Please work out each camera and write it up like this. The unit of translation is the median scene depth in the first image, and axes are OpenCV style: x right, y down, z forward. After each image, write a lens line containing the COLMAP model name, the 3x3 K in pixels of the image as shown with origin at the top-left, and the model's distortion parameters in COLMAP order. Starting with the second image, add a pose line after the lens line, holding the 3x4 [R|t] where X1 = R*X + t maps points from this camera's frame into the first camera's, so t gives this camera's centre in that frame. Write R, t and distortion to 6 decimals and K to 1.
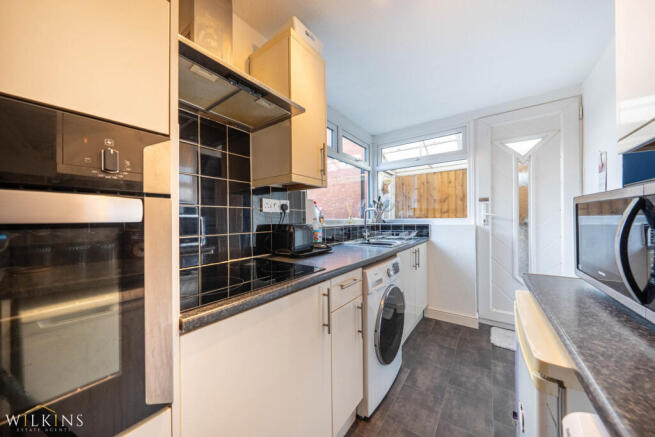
lens RADIAL K [[222.2, 0, 327.6], [0, 222.2, 219.7], [0, 0, 1]] dist [0.001293, 0.000237]
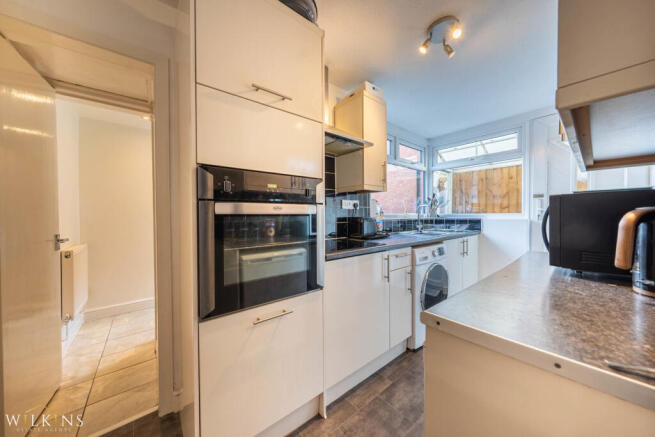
lens RADIAL K [[222.2, 0, 326.4], [0, 222.2, 217.0], [0, 0, 1]] dist [0.001293, 0.000237]
pose [[0.967163, 0.005445, -0.254098, -0.012761], [-0.002907, 0.999942, 0.010363, 0.004510], [0.254140, -0.009284, 0.967123, -0.431350]]
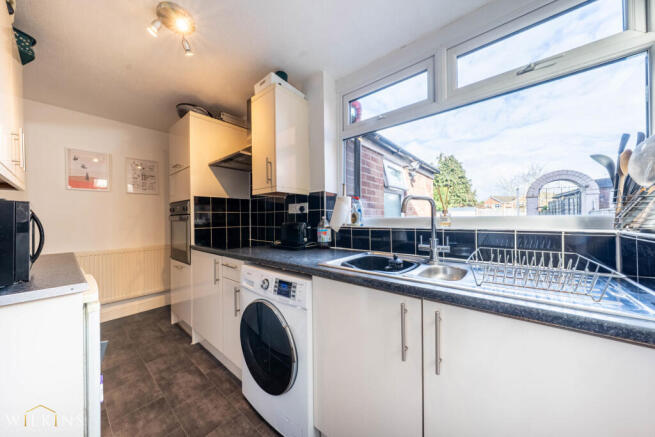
lens RADIAL K [[222.2, 0, 328.8], [0, 222.2, 216.6], [0, 0, 1]] dist [0.001293, 0.000237]
pose [[-0.068021, -0.006858, -0.997660, 1.176726], [0.008248, 0.999938, -0.007436, -0.003633], [0.997650, -0.008734, -0.067960, 1.448238]]
